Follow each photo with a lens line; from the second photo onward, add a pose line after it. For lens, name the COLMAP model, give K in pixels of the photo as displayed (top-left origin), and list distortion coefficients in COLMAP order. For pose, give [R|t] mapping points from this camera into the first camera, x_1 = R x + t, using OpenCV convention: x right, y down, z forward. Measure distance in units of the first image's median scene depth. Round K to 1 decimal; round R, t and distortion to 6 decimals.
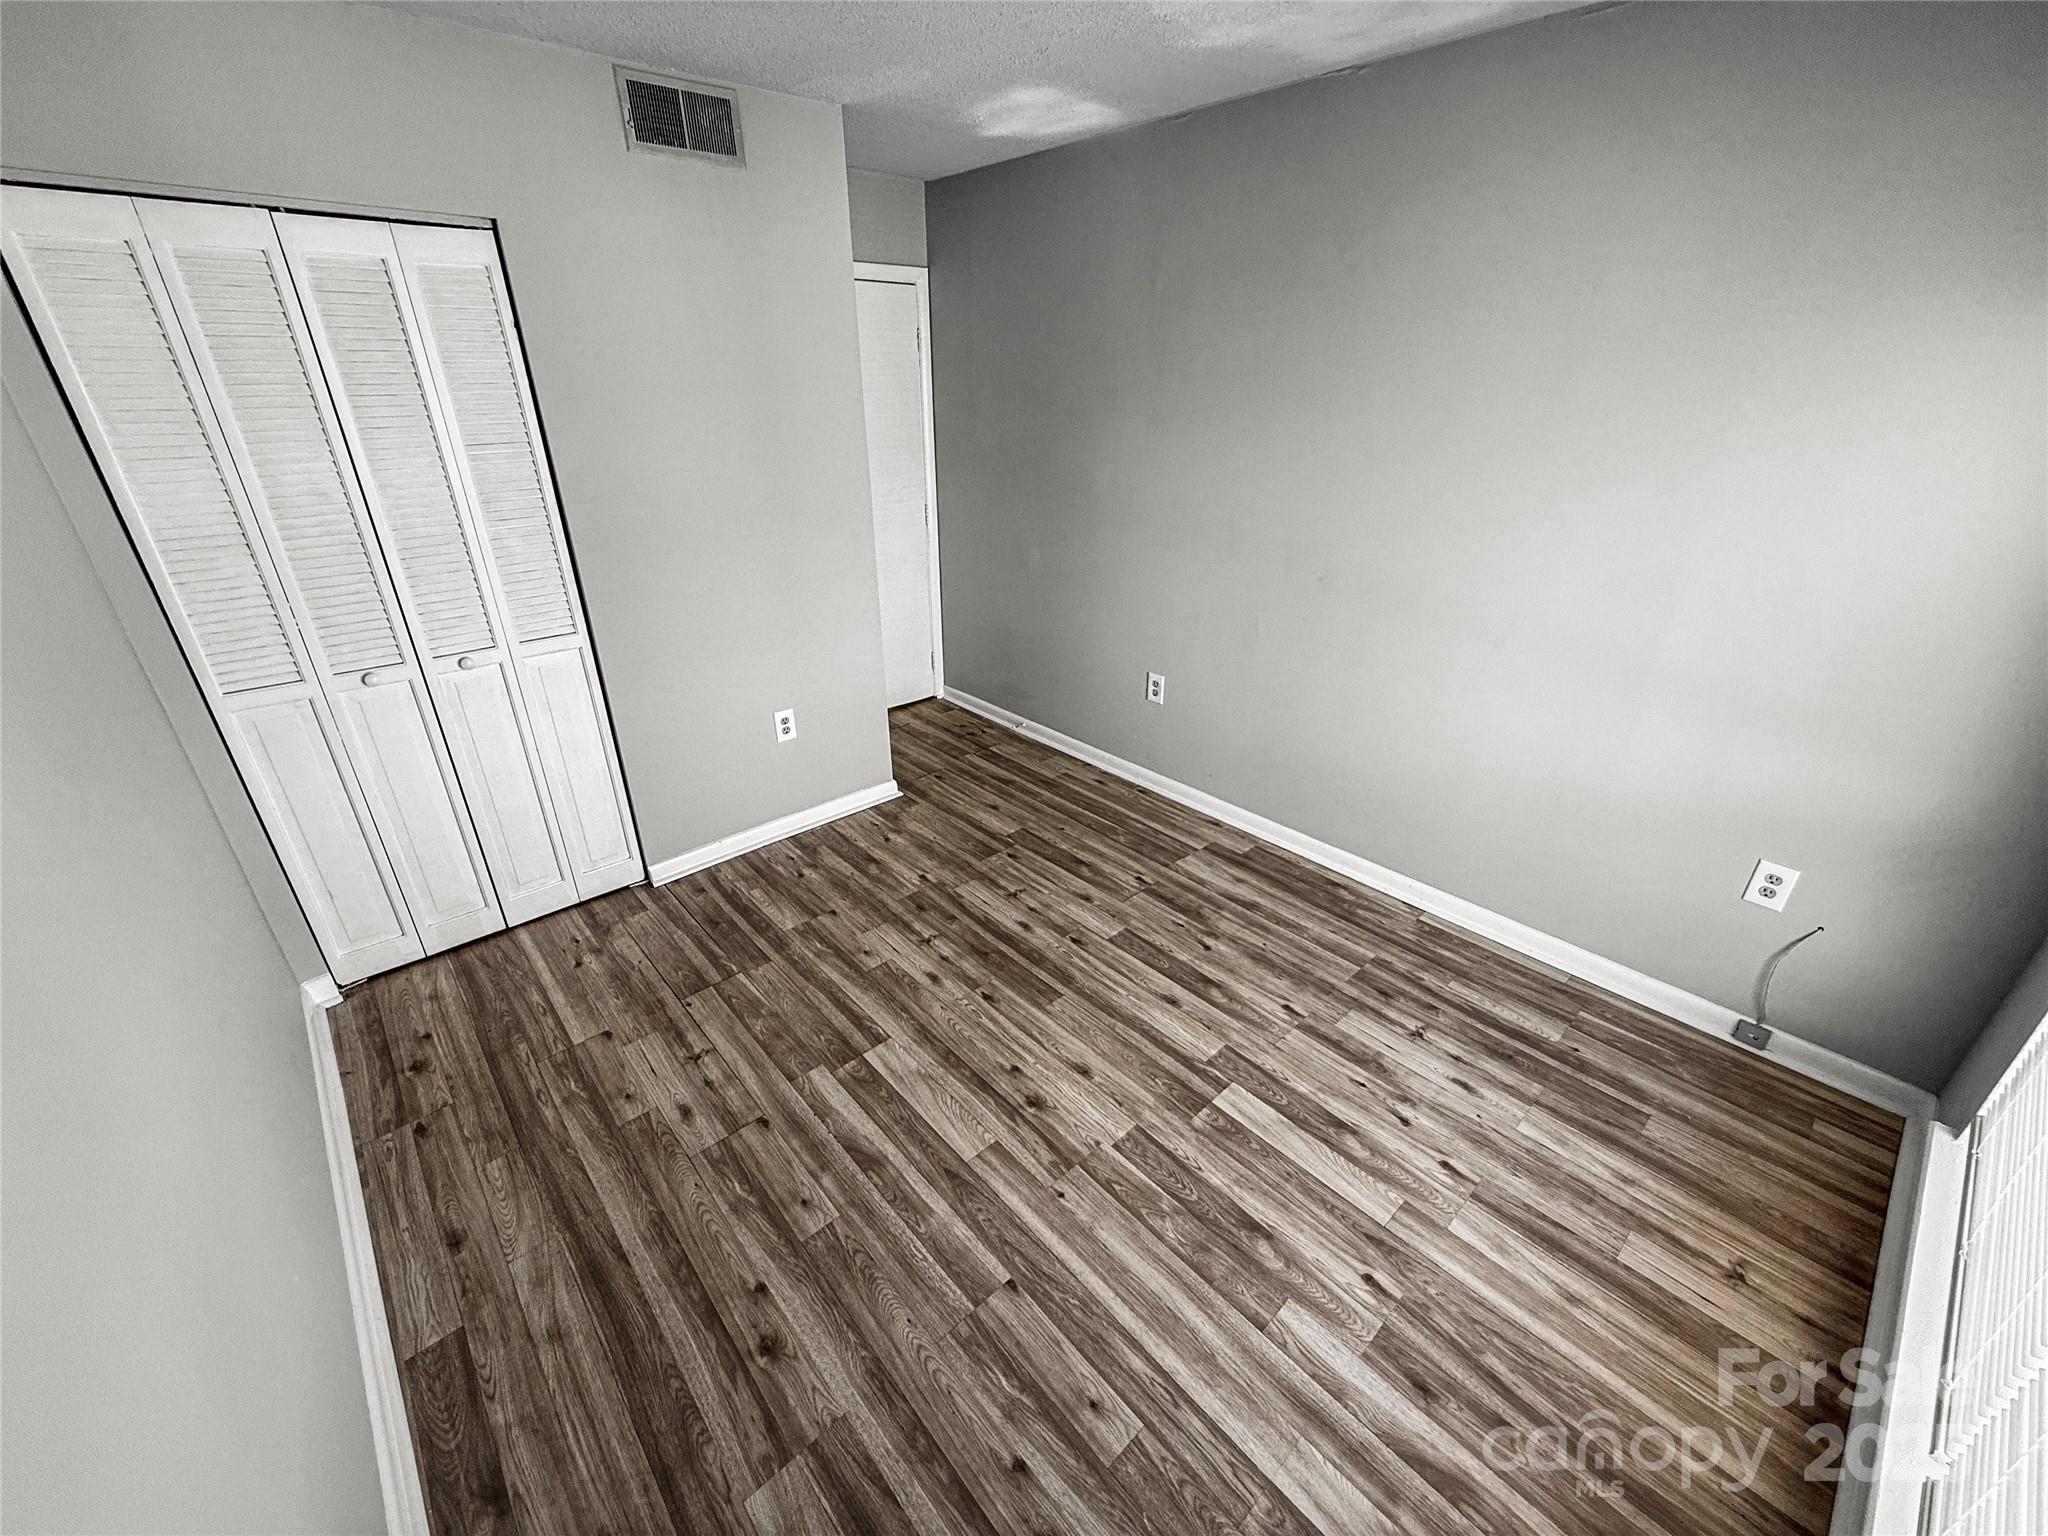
lens RADIAL K [[820.1, 0, 1020.7], [0, 820.1, 767.1], [0, 0, 1]] dist [-0.001944, 0.000157]
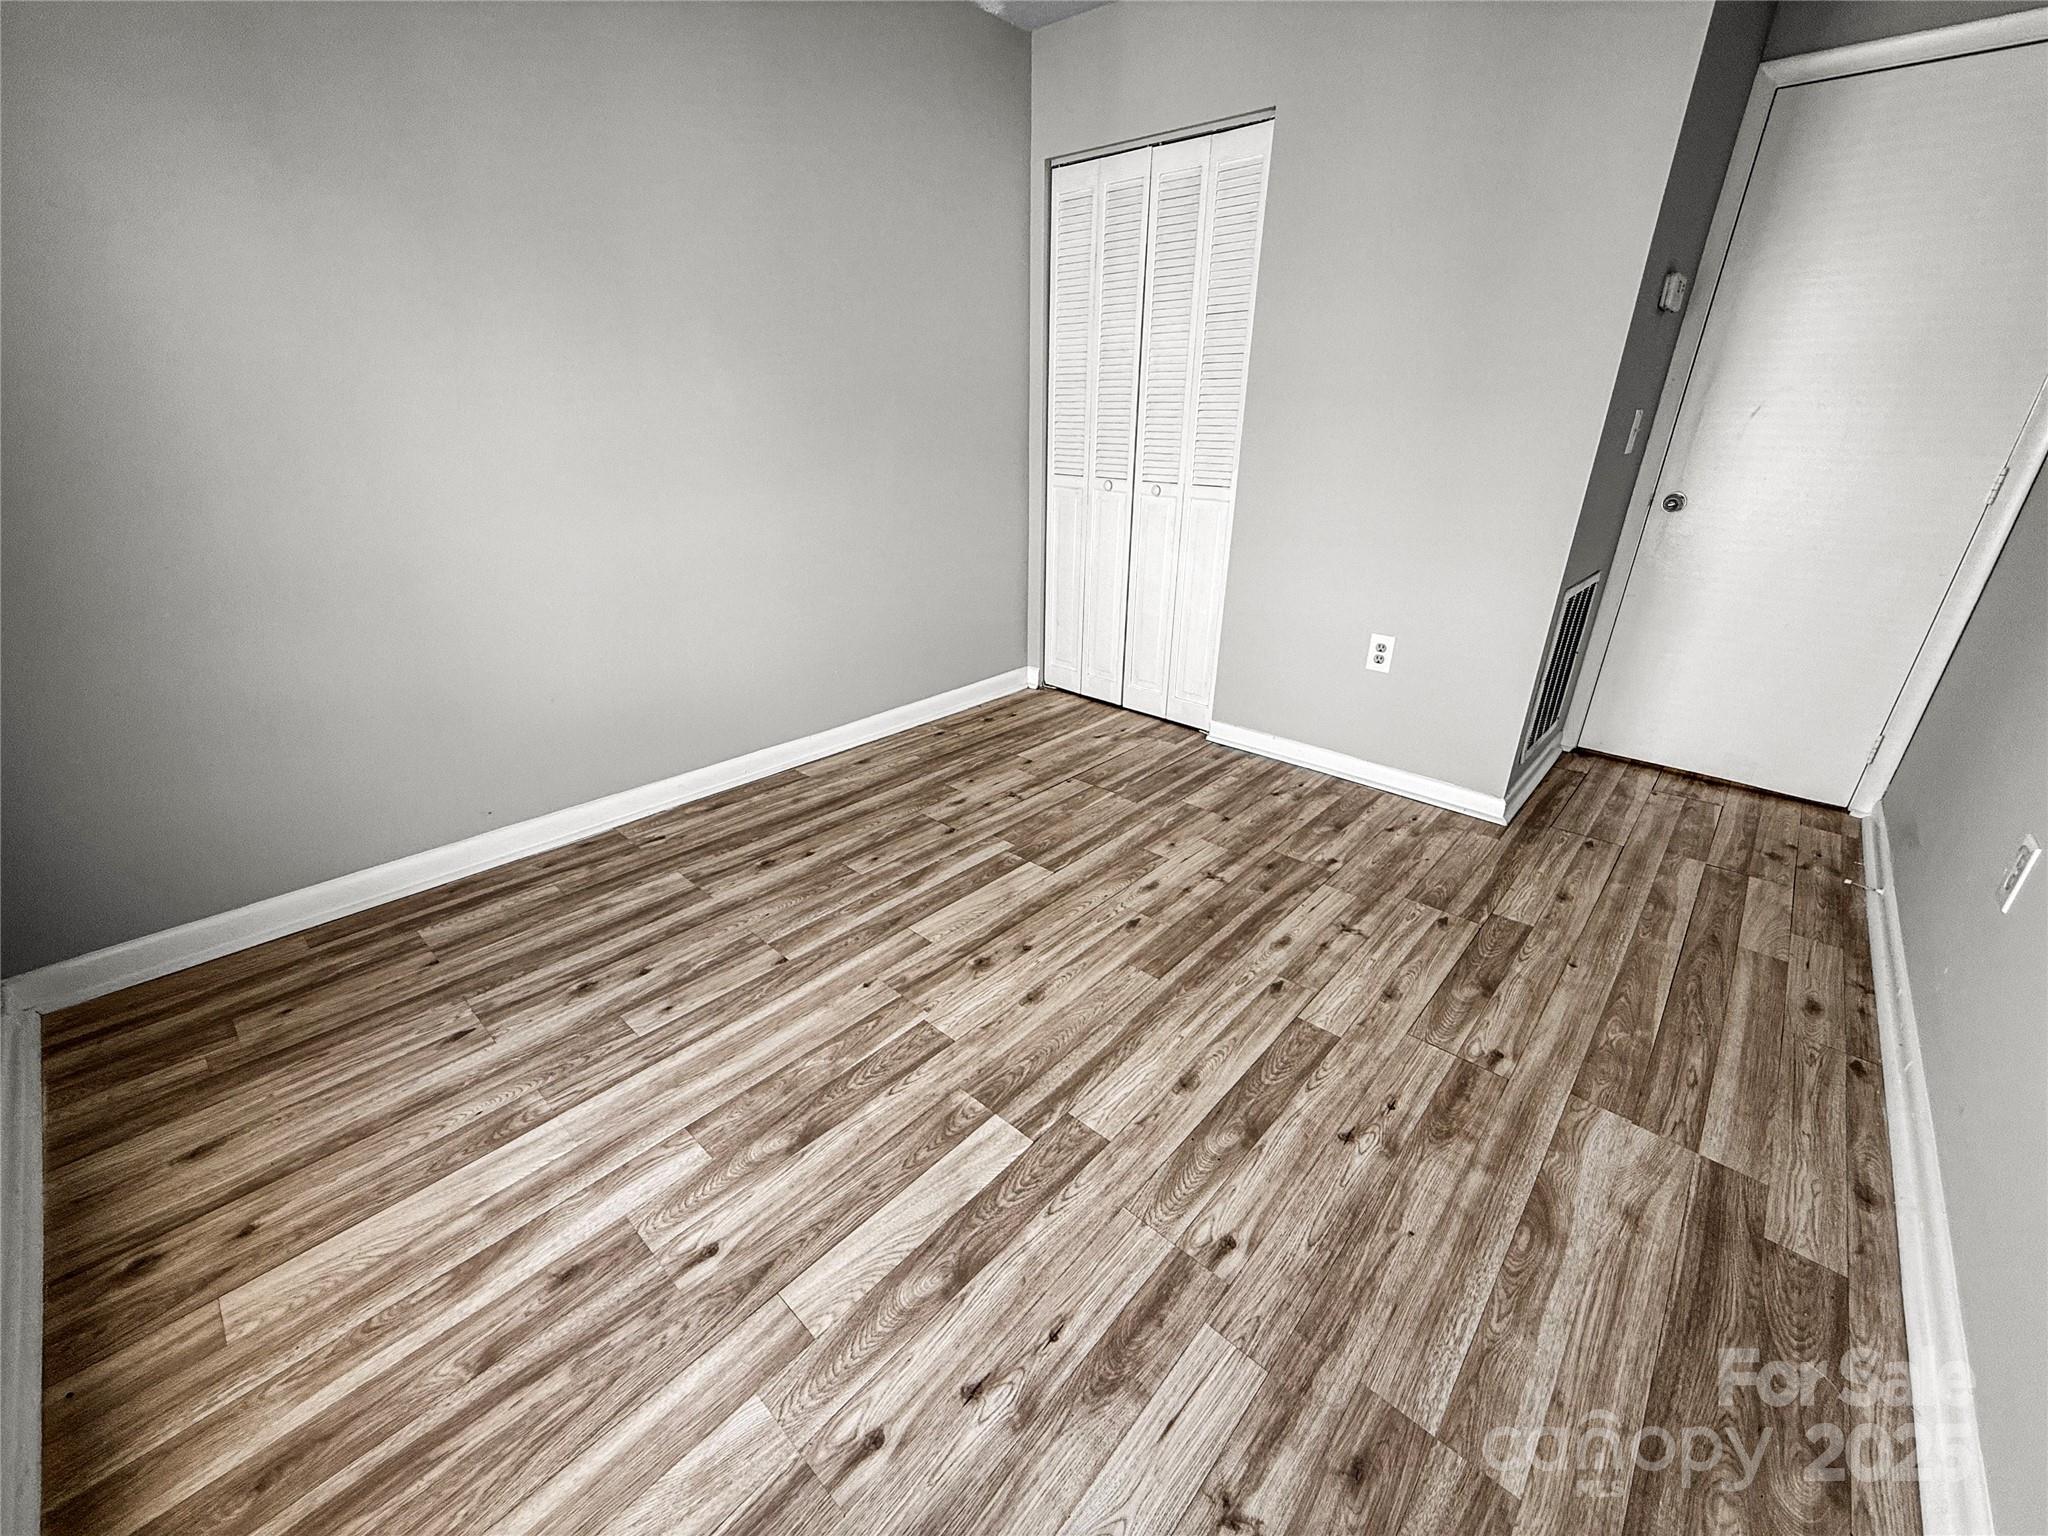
lens RADIAL K [[820.1, 0, 1020.7], [0, 820.1, 767.1], [0, 0, 1]] dist [-0.001944, 0.000157]
pose [[0.100679, 0.397059, -0.912254, 0.807898], [-0.439157, 0.840491, 0.317357, -0.090488], [0.892751, 0.368672, 0.258991, 0.754365]]
